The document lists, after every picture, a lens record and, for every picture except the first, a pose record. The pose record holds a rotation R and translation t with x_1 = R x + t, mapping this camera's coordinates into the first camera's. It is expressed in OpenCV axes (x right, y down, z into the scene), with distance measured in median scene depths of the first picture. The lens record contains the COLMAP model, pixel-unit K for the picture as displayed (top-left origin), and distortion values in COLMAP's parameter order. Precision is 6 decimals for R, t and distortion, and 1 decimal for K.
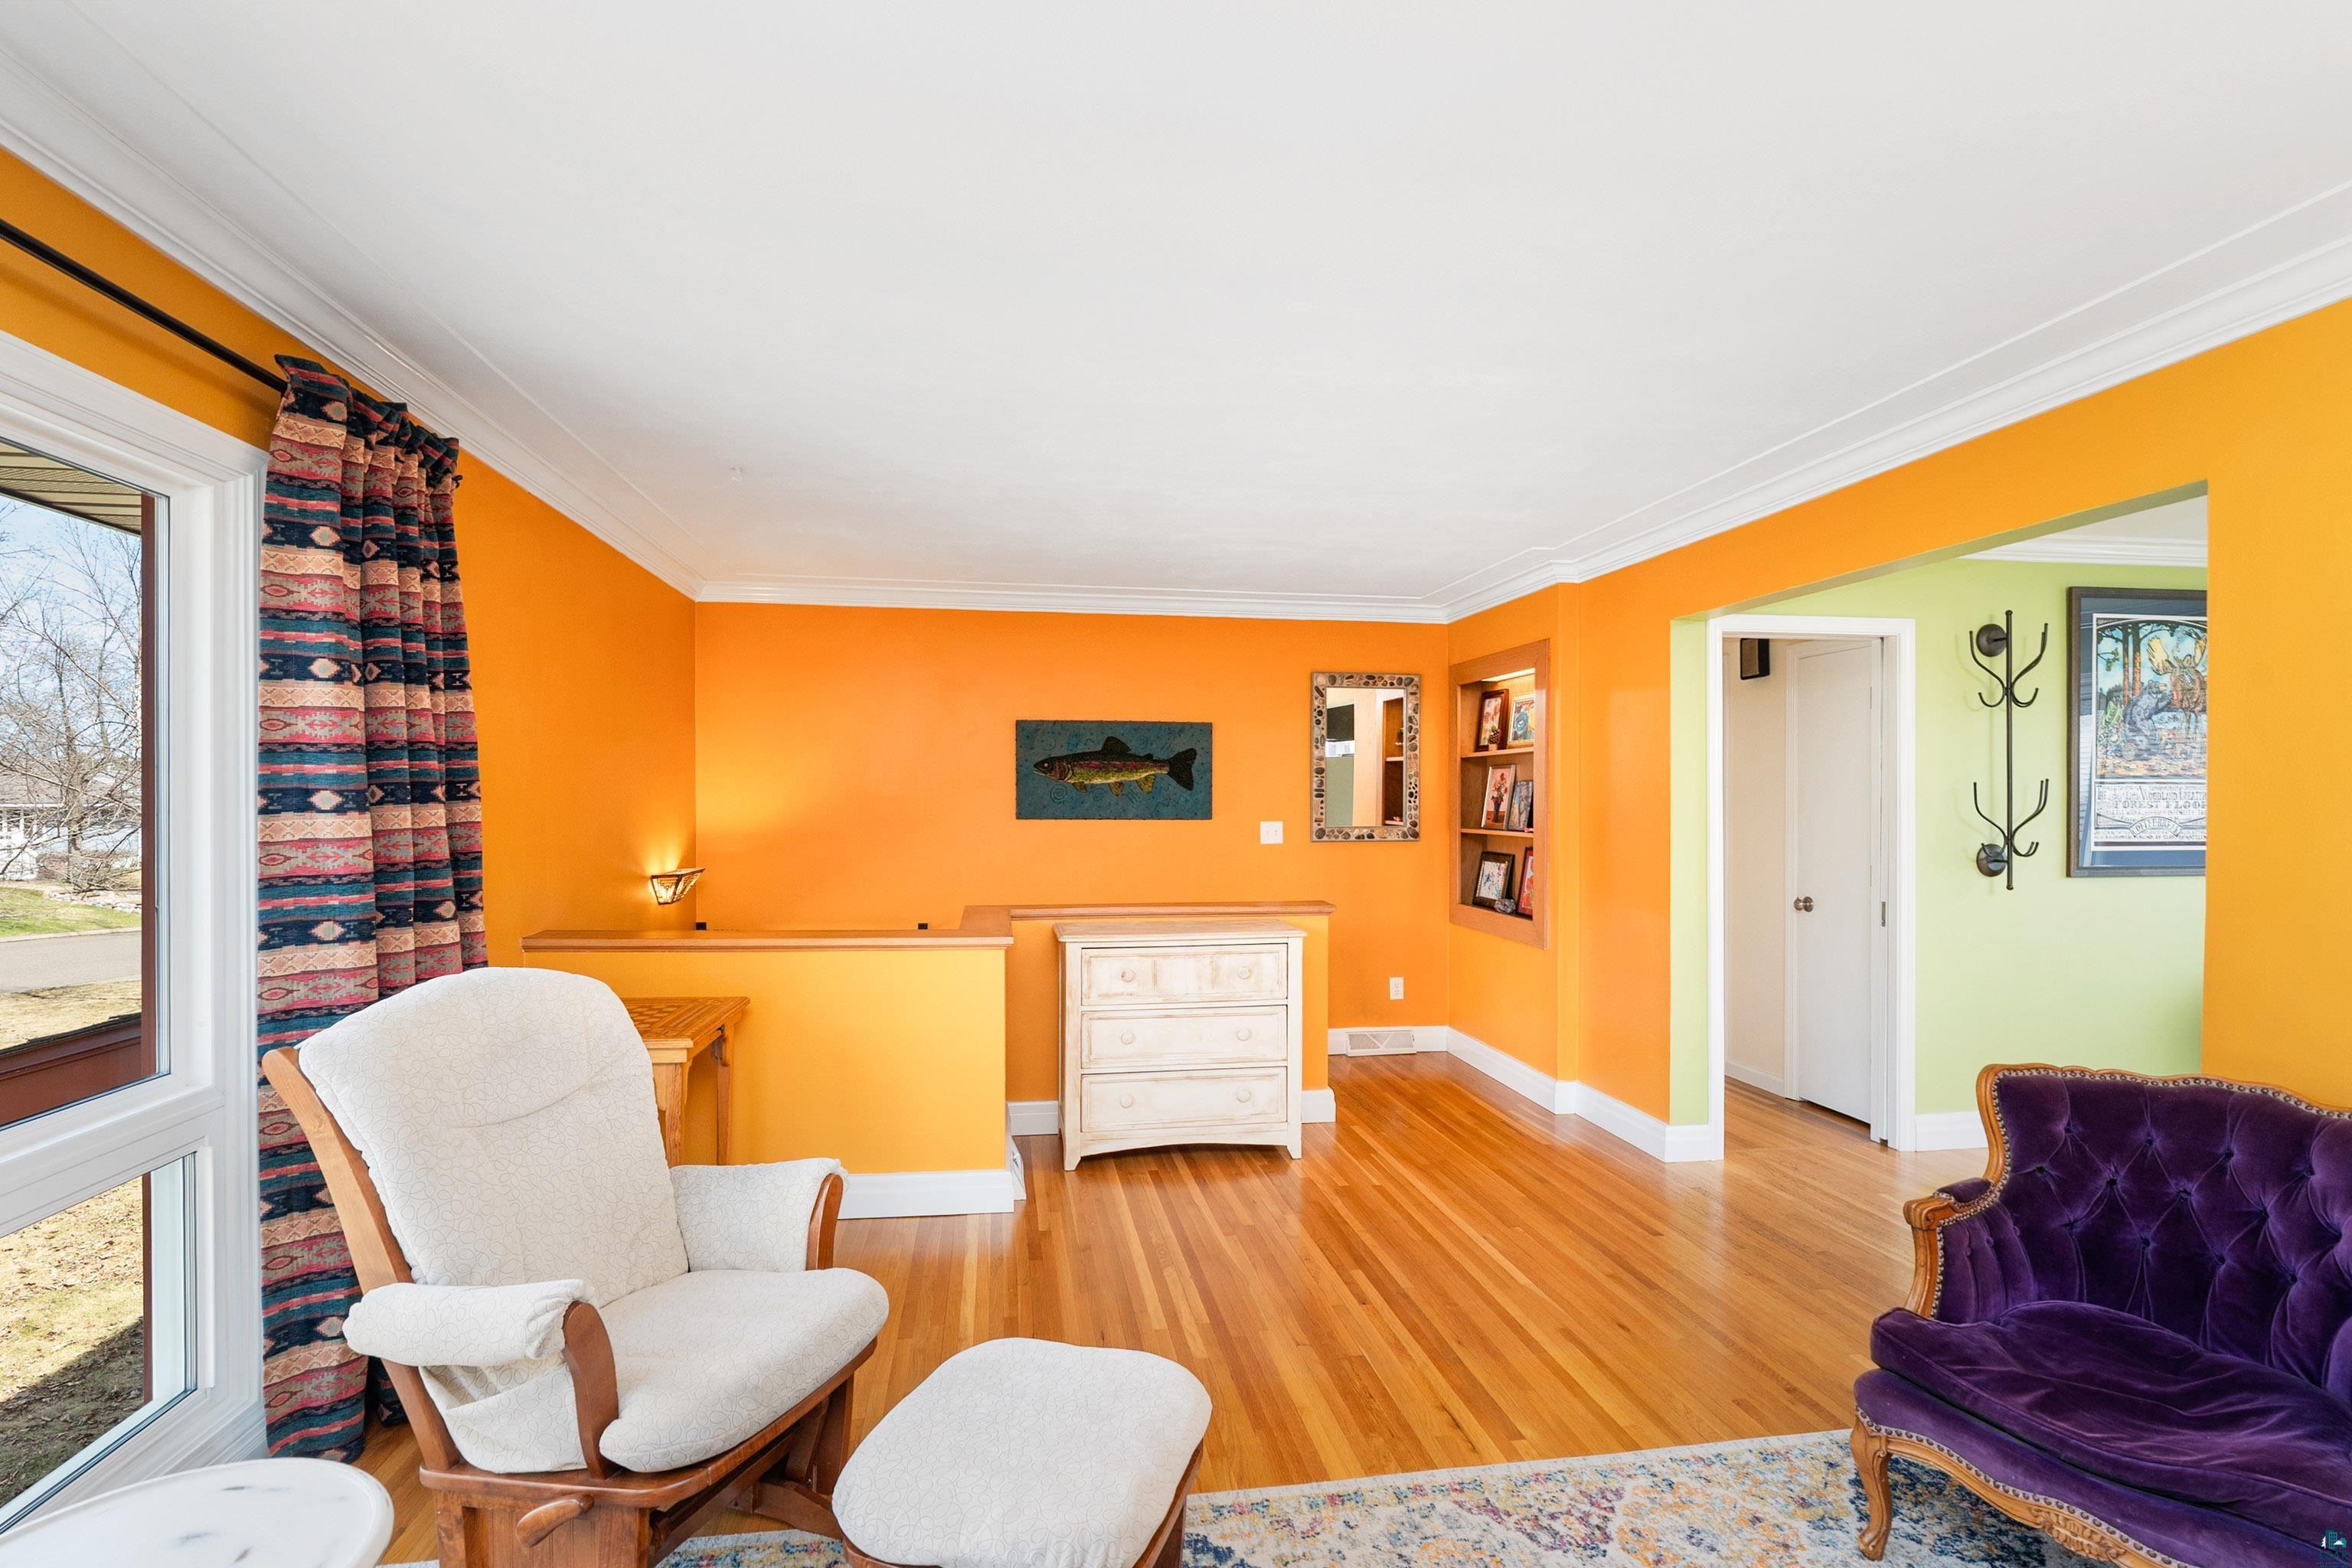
lens RADIAL K [[1101.8, 0, 1176.4], [0, 1101.8, 792.2], [0, 0, 1]] dist [-0.002146, 0.000269]
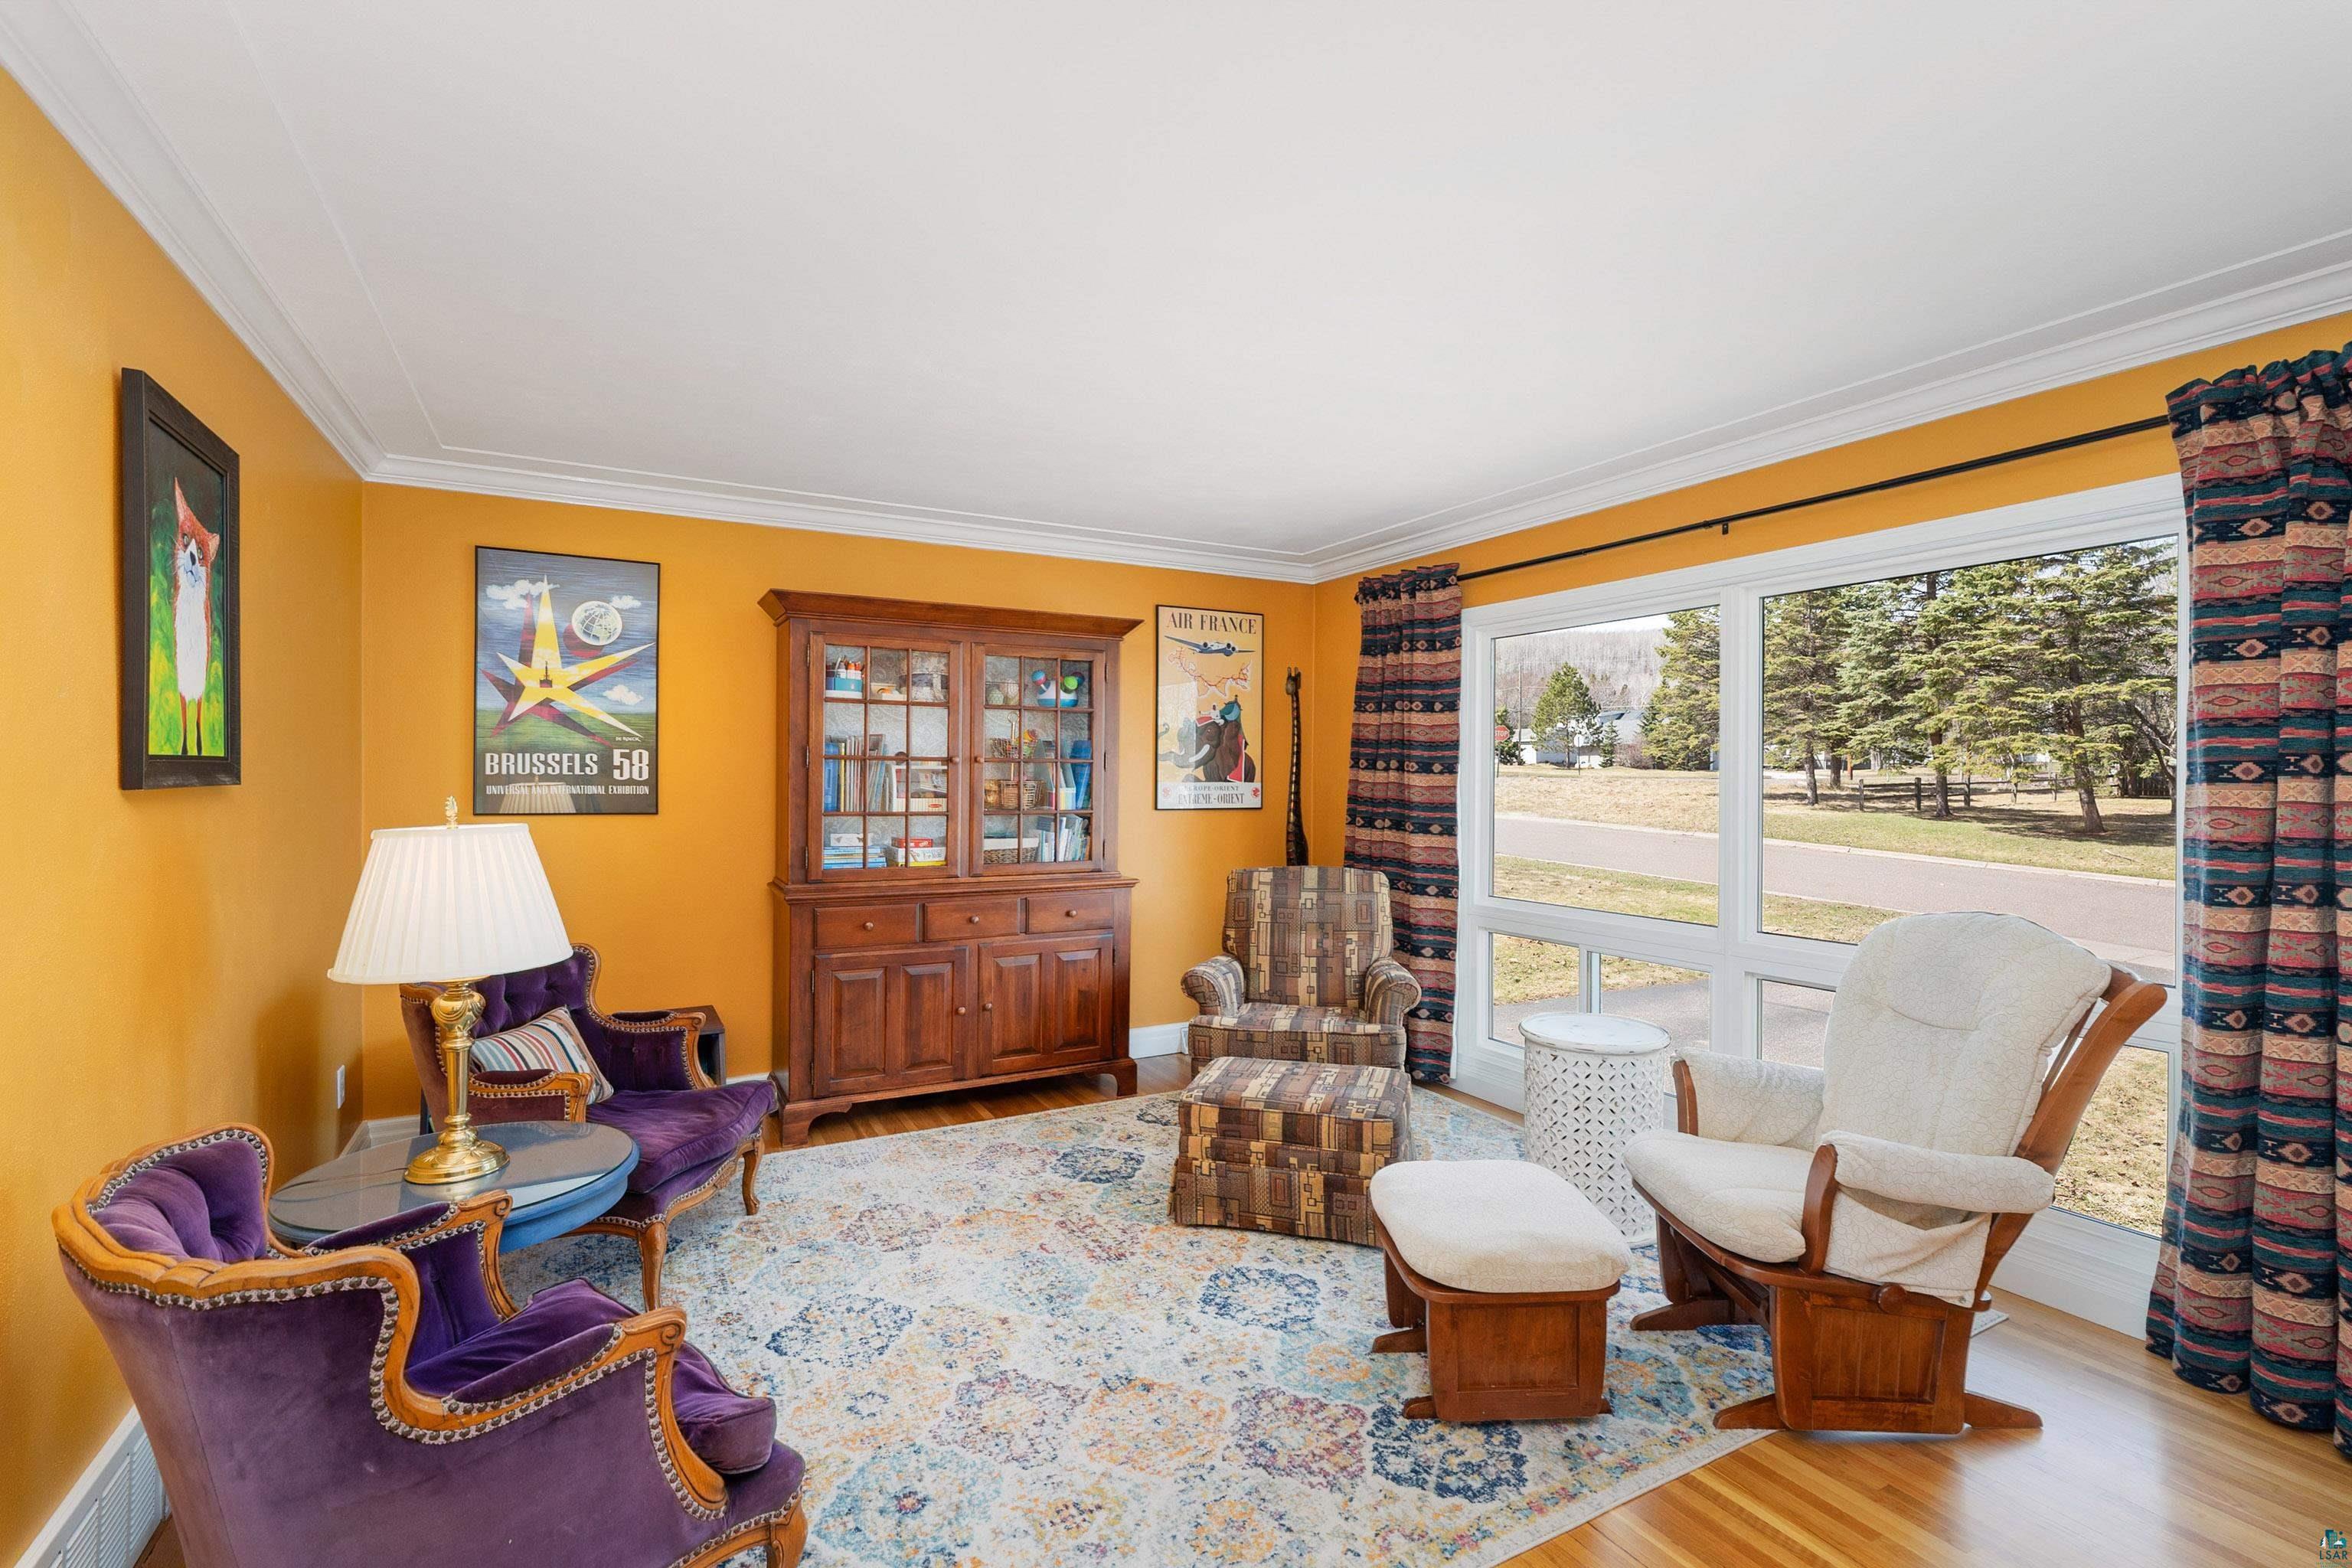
lens RADIAL K [[1061.1, 0, 1176.0], [0, 1061.1, 784.0], [0, 0, 1]] dist [-0.001657, 0.000190]
pose [[-0.941022, -0.002865, -0.338334, 0.434690], [-0.003934, 0.999989, 0.002476, 0.013889], [0.338323, 0.003661, -0.941023, 1.294032]]
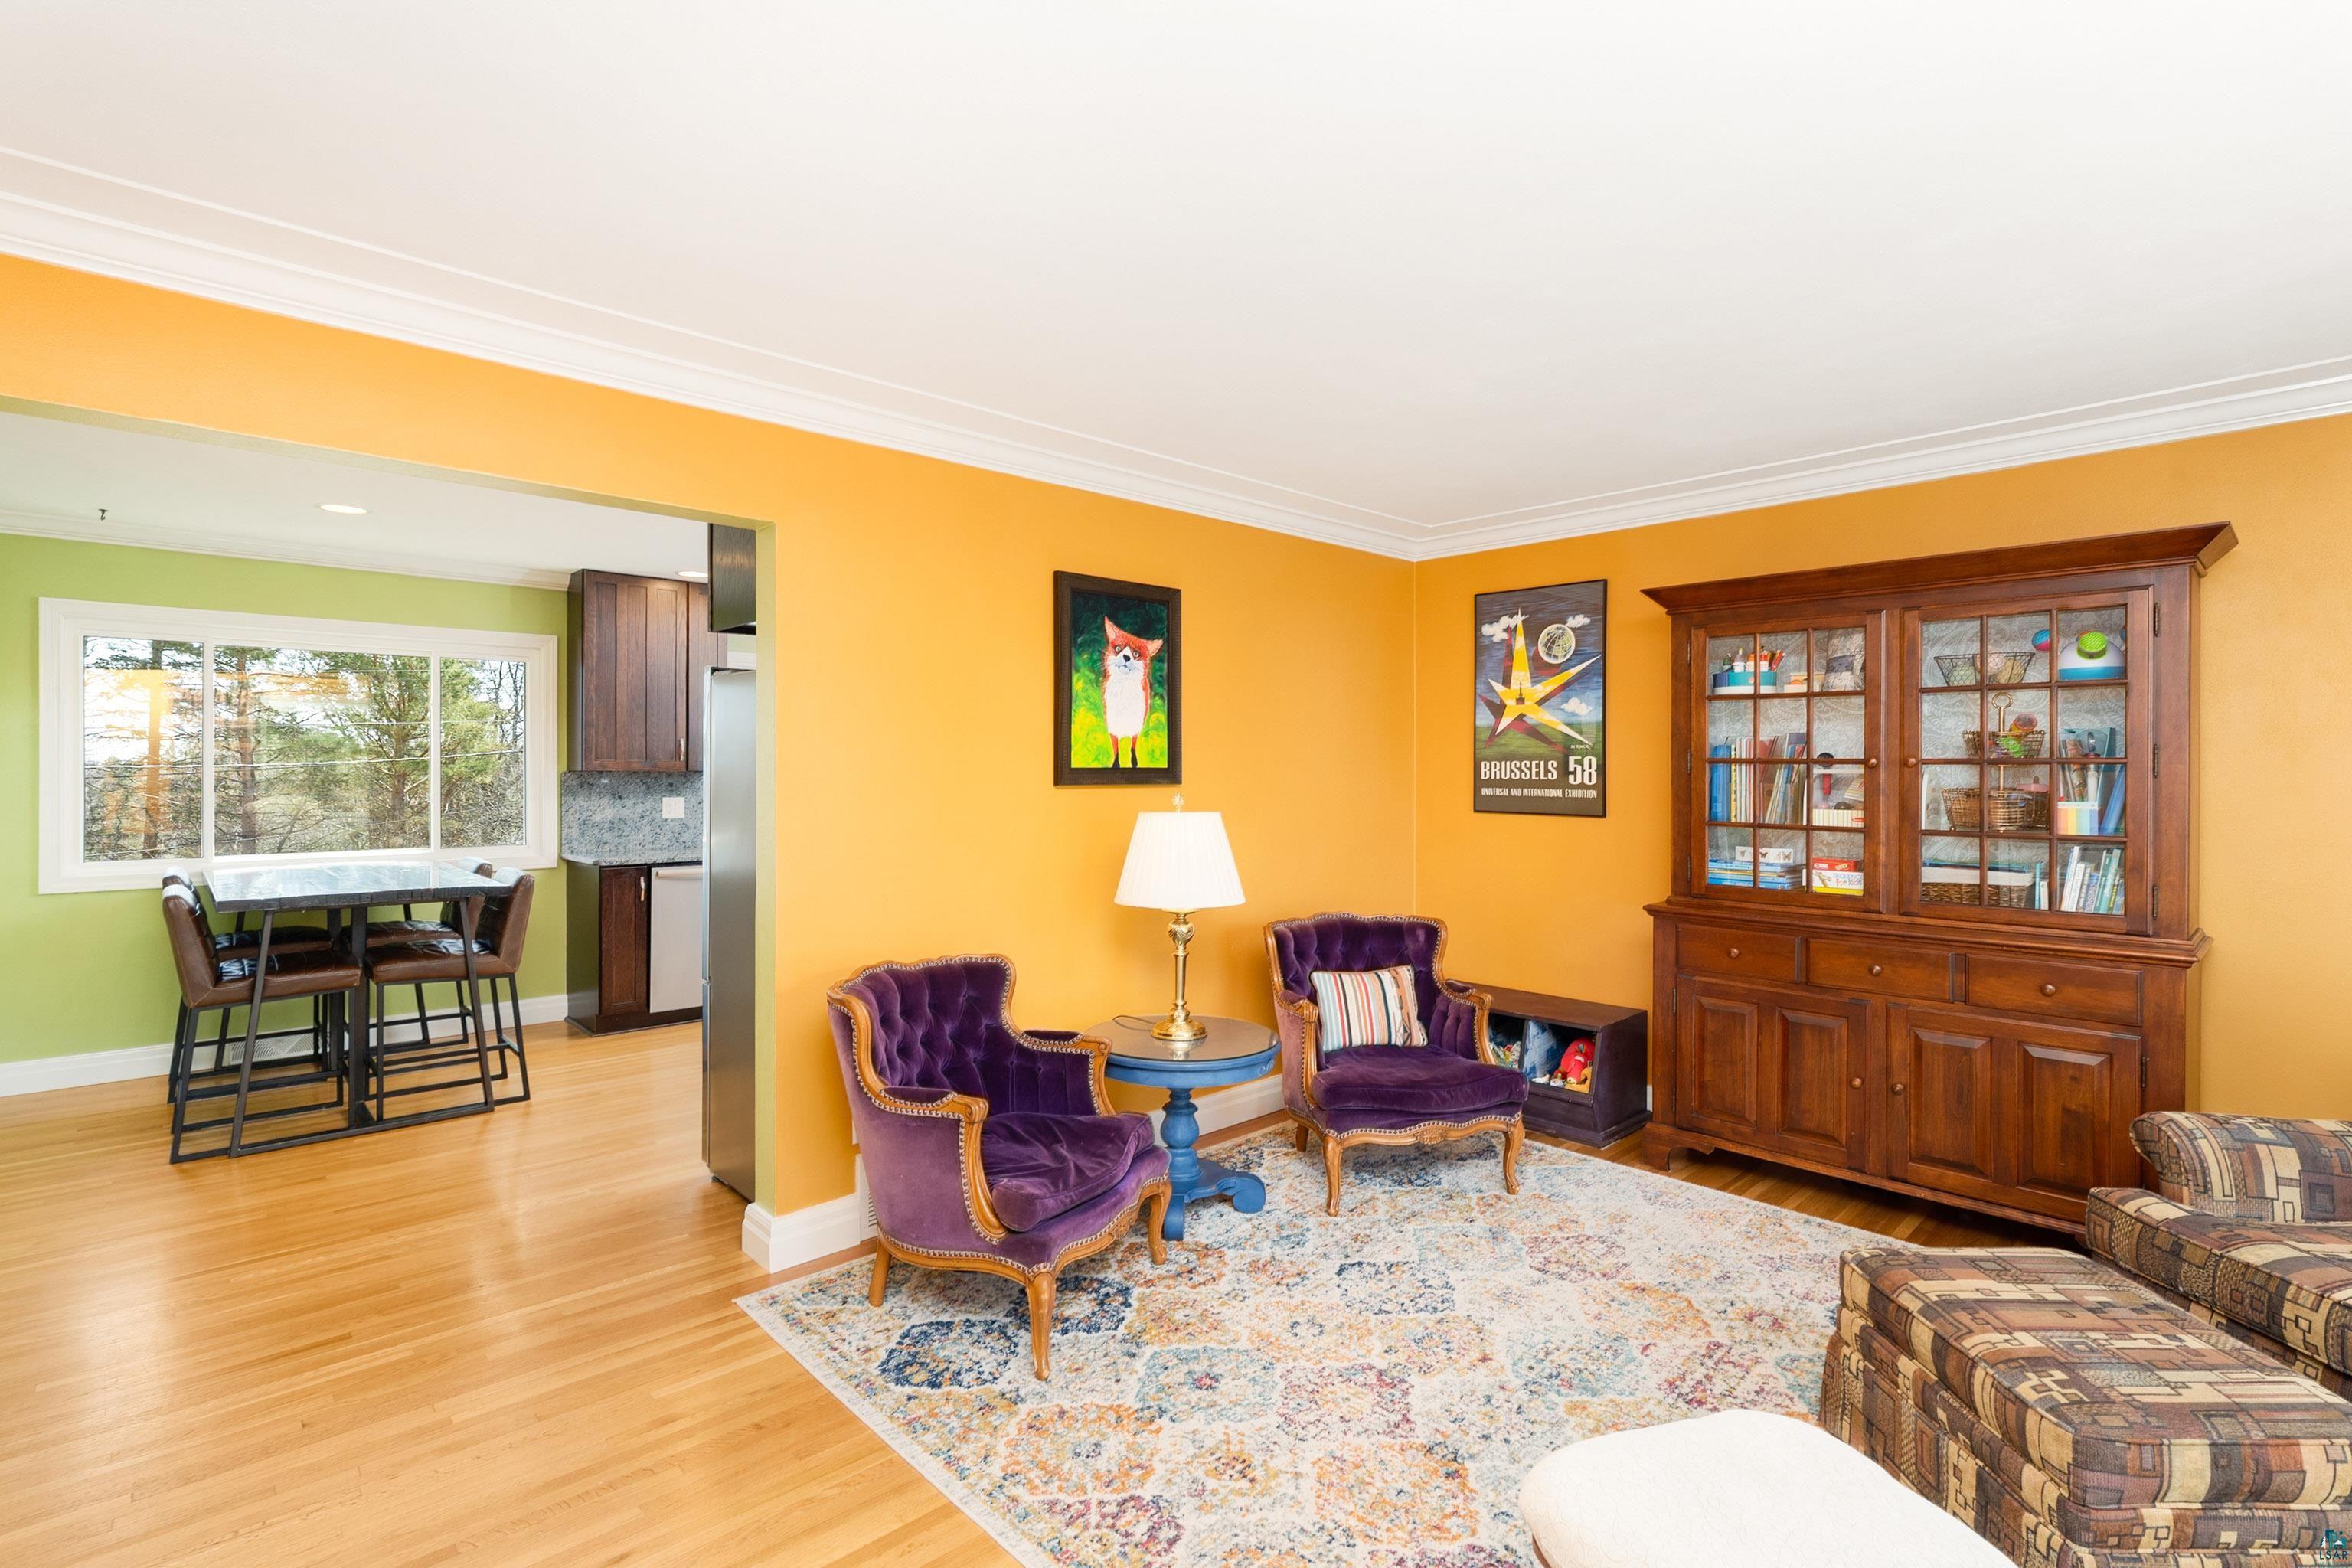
lens RADIAL K [[1099.8, 0, 1176.0], [0, 1099.8, 784.0], [0, 0, 1]] dist [-0.001899, -0.000040]
pose [[-0.567652, -0.012532, 0.823173, -0.326329], [-0.009985, 0.999915, 0.008338, 0.006949], [-0.823208, -0.003486, -0.567729, 1.100141]]
